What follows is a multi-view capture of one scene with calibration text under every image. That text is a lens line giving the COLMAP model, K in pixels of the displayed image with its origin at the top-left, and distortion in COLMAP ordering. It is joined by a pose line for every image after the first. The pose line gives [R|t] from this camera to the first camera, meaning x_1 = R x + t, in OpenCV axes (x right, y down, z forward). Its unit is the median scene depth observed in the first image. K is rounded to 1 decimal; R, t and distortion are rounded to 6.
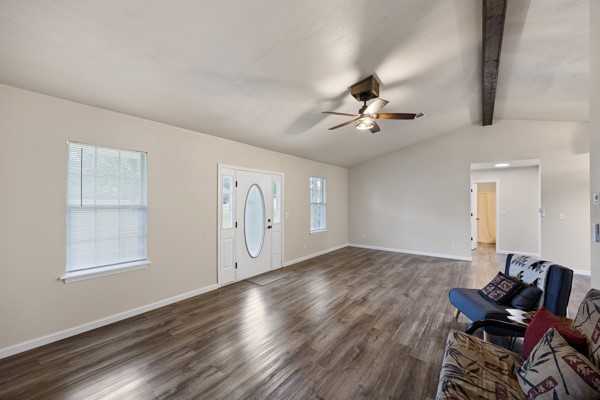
lens RADIAL K [[243.1, 0, 299.5], [0, 243.1, 200.6], [0, 0, 1]] dist [0.003146, 0.000313]
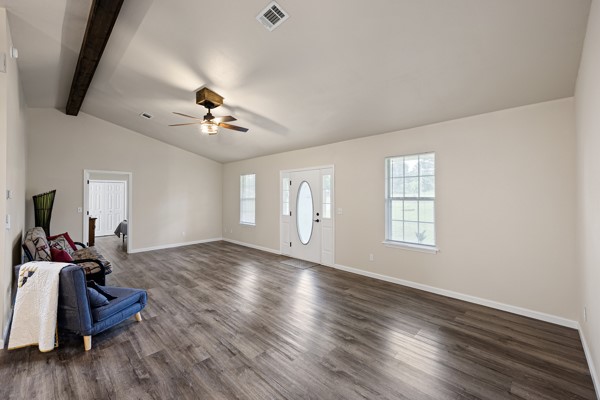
lens RADIAL K [[243.1, 0, 301.0], [0, 243.1, 197.5], [0, 0, 1]] dist [0.003146, 0.000313]
pose [[-0.121384, 0.003579, -0.992599, 1.128090], [0.009177, 0.999955, 0.002483, 0.009178], [0.992563, -0.008808, -0.121412, 1.310404]]
